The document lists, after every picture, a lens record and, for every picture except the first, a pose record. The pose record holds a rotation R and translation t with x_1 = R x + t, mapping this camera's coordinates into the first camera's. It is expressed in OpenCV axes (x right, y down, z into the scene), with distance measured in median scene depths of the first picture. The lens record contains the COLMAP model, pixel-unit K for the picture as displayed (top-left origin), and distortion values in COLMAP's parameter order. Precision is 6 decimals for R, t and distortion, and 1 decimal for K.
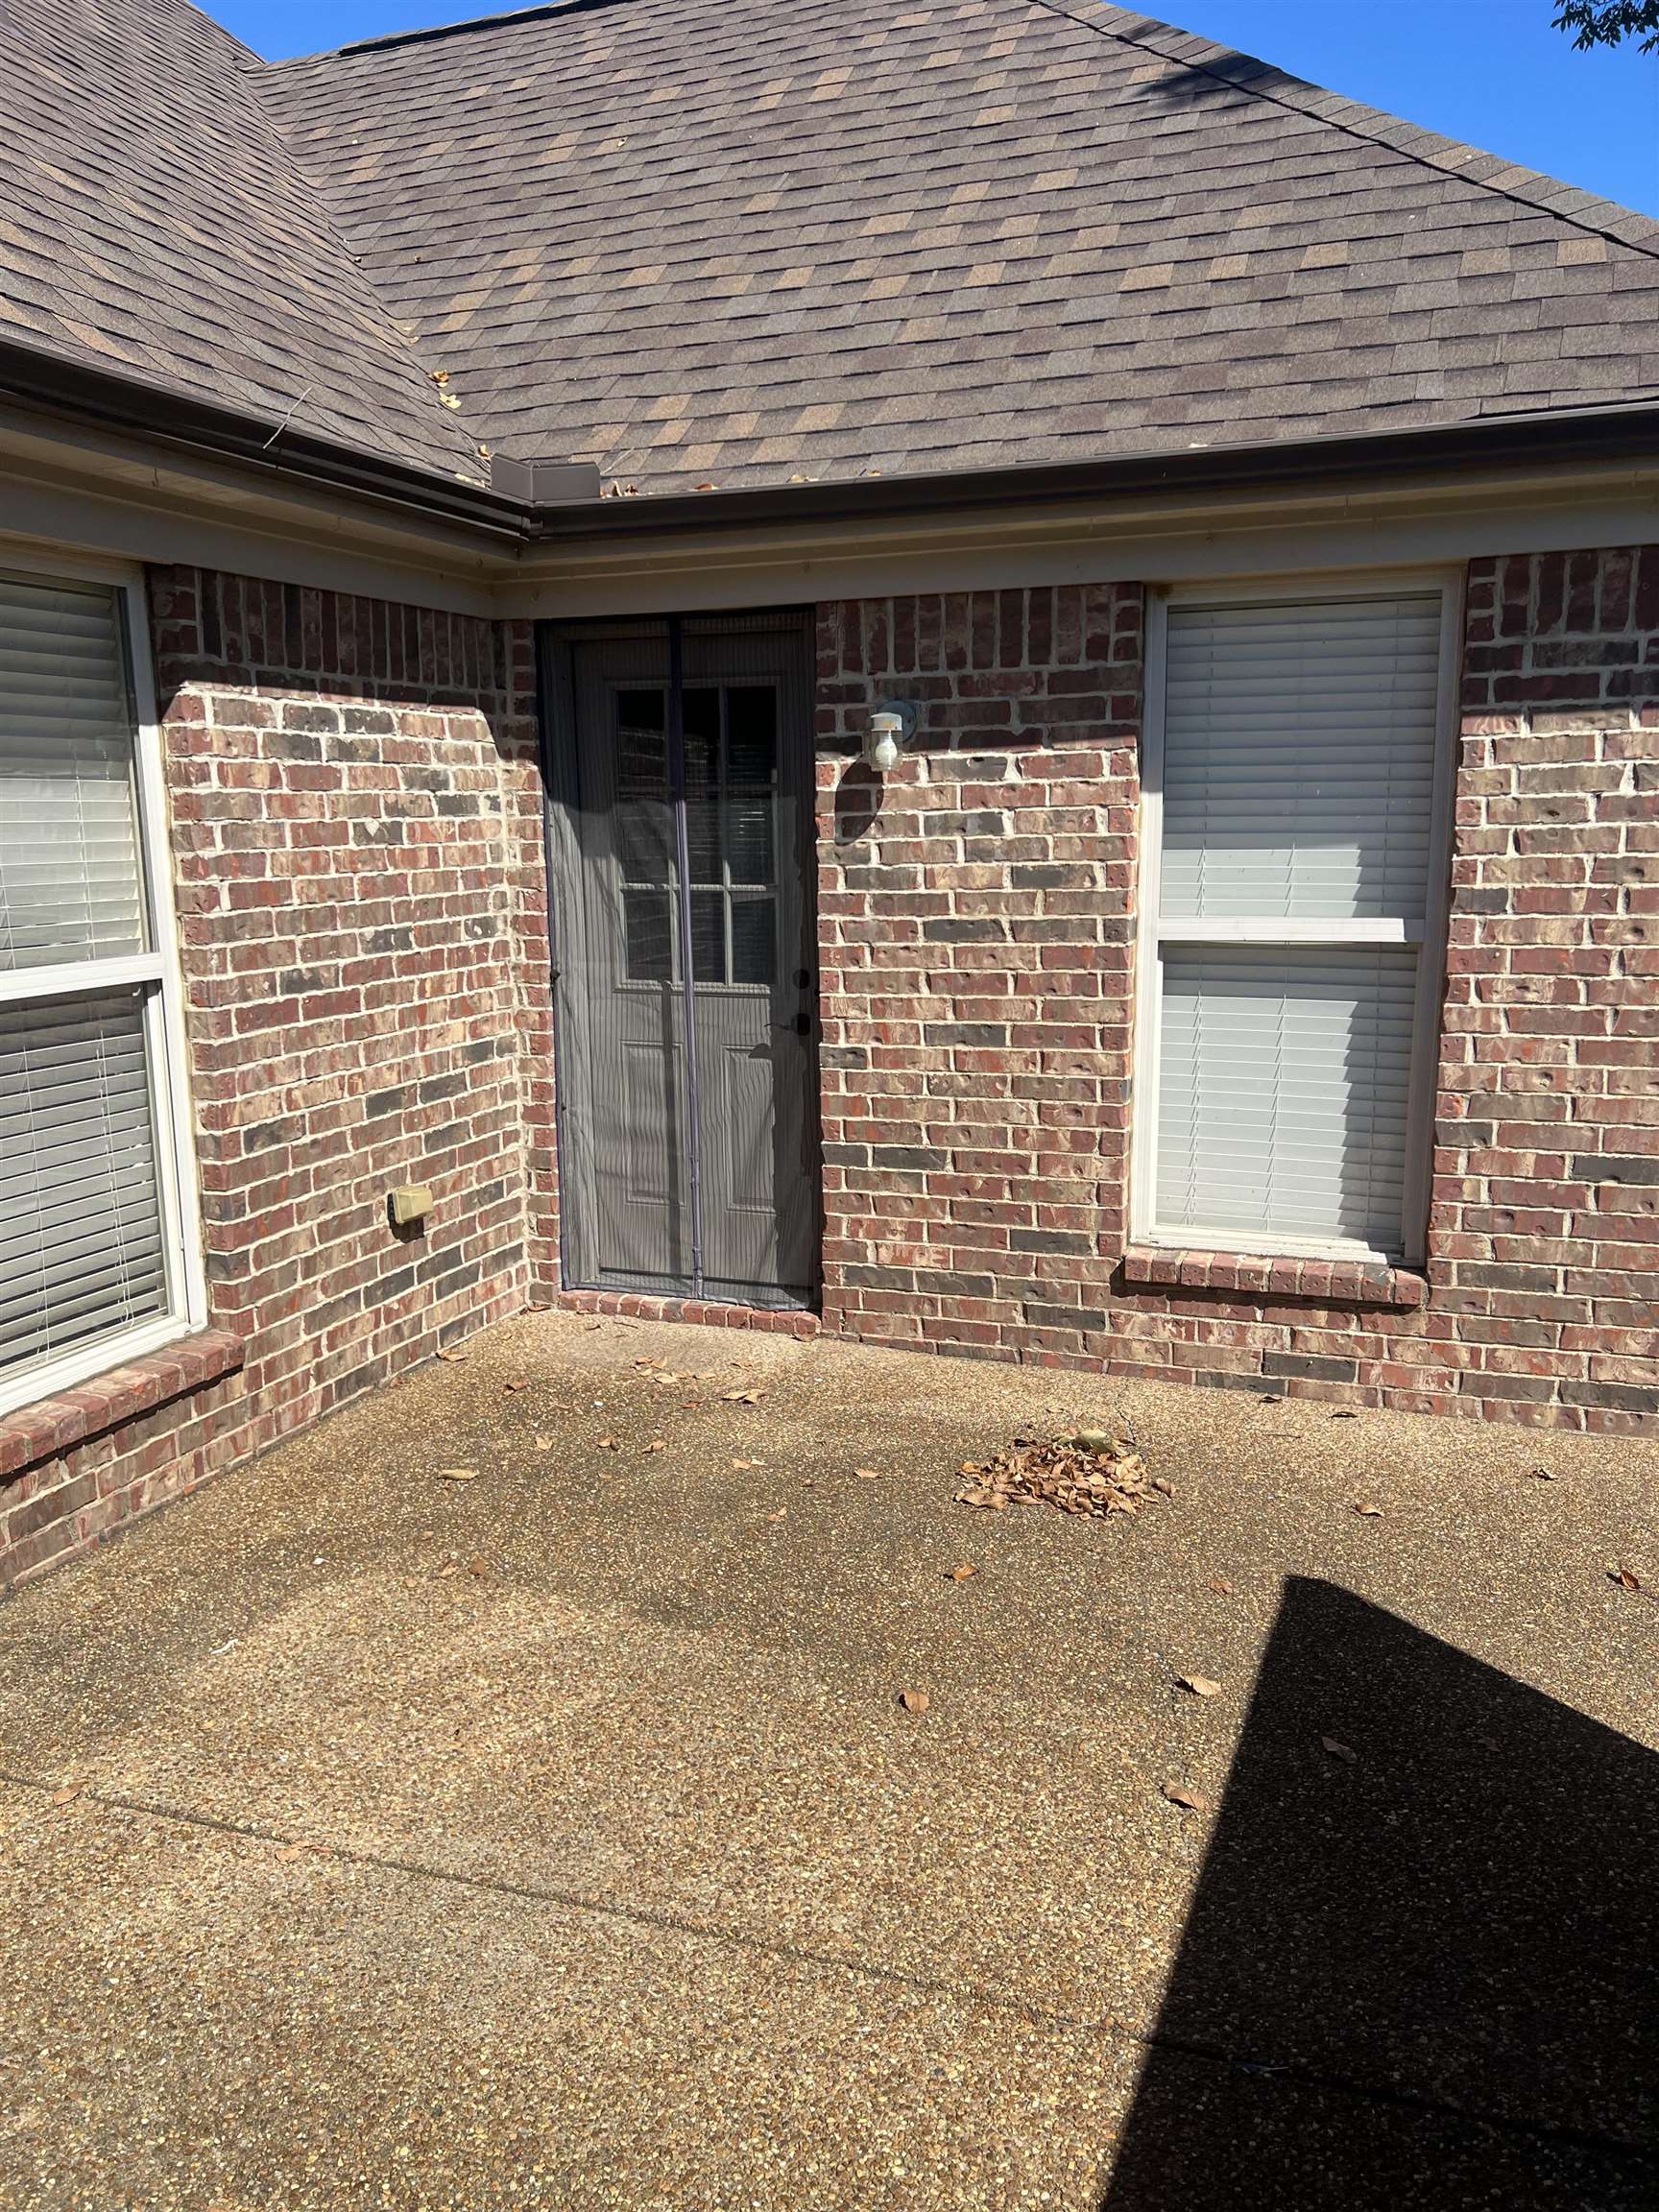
lens RADIAL K [[1667.6, 0, 845.0], [0, 1667.6, 1146.0], [0, 0, 1]] dist [0.052615, -0.051495]
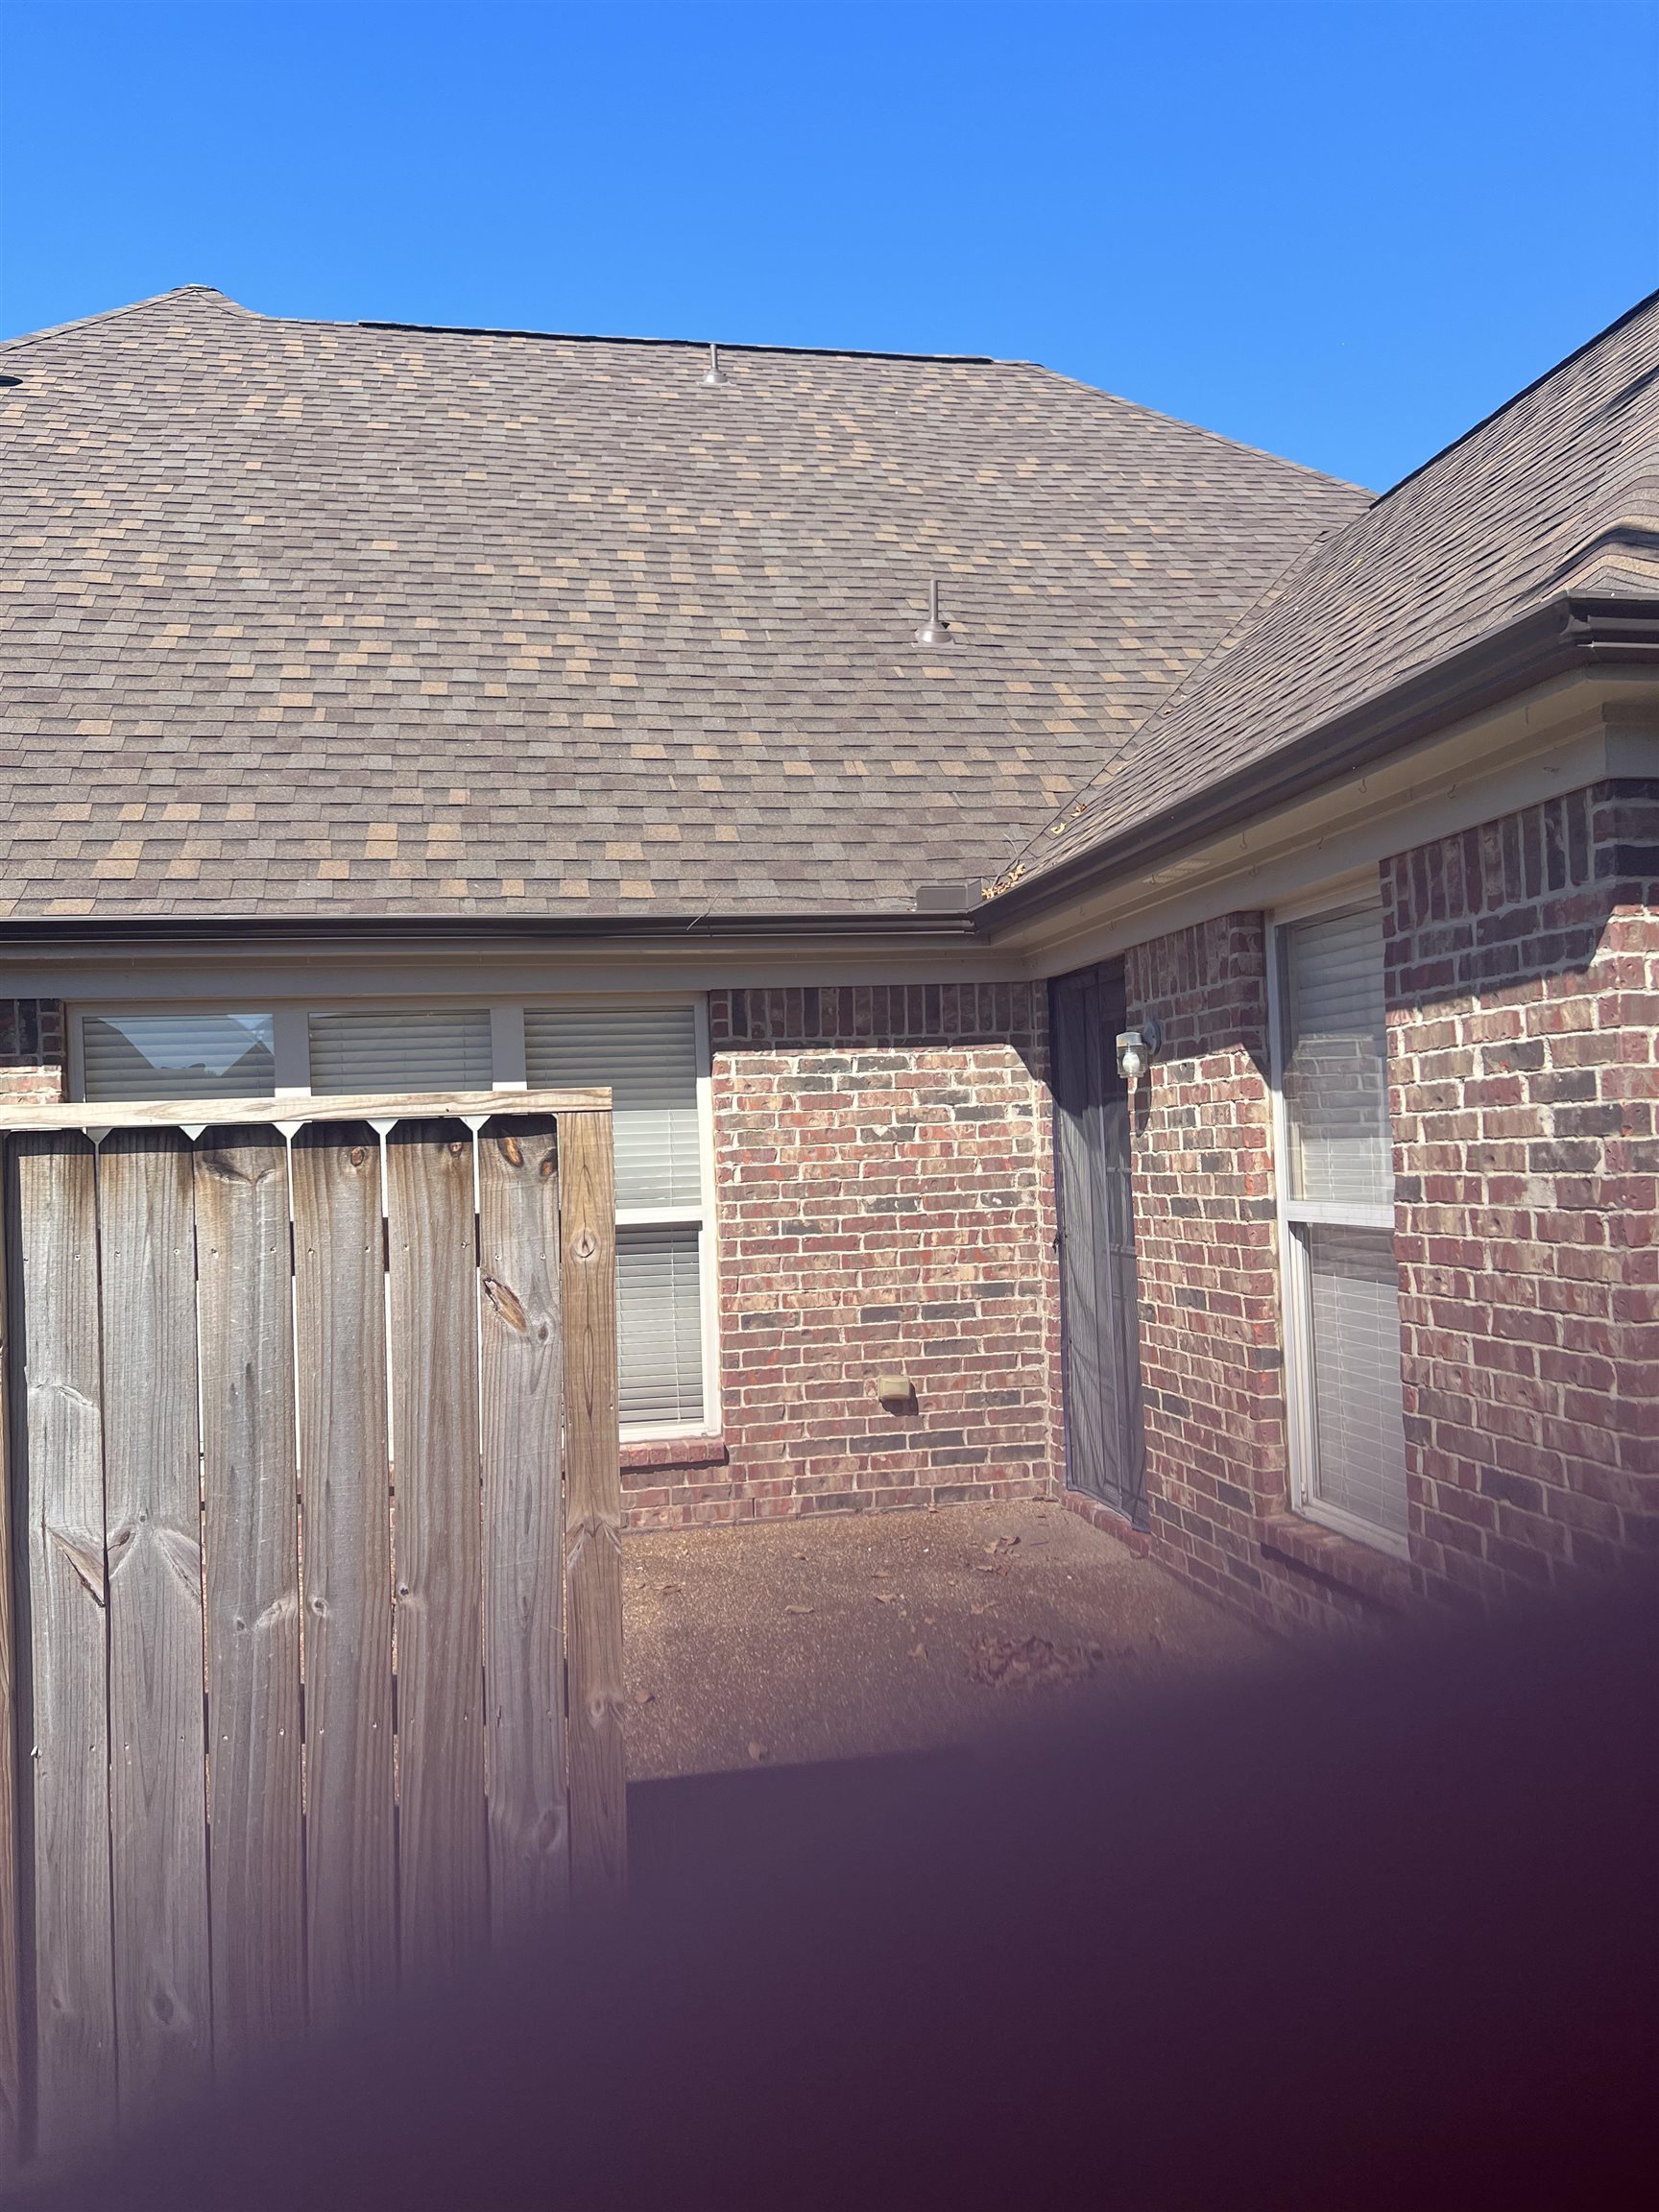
lens RADIAL K [[1667.6, 0, 810.0], [0, 1667.6, 1100.5], [0, 0, 1]] dist [0.052615, -0.051495]
pose [[0.506578, -0.031472, -0.861619, 1.022966], [-0.140203, 0.983026, -0.118338, -0.030144], [0.850718, 0.180749, 0.493567, 0.202216]]
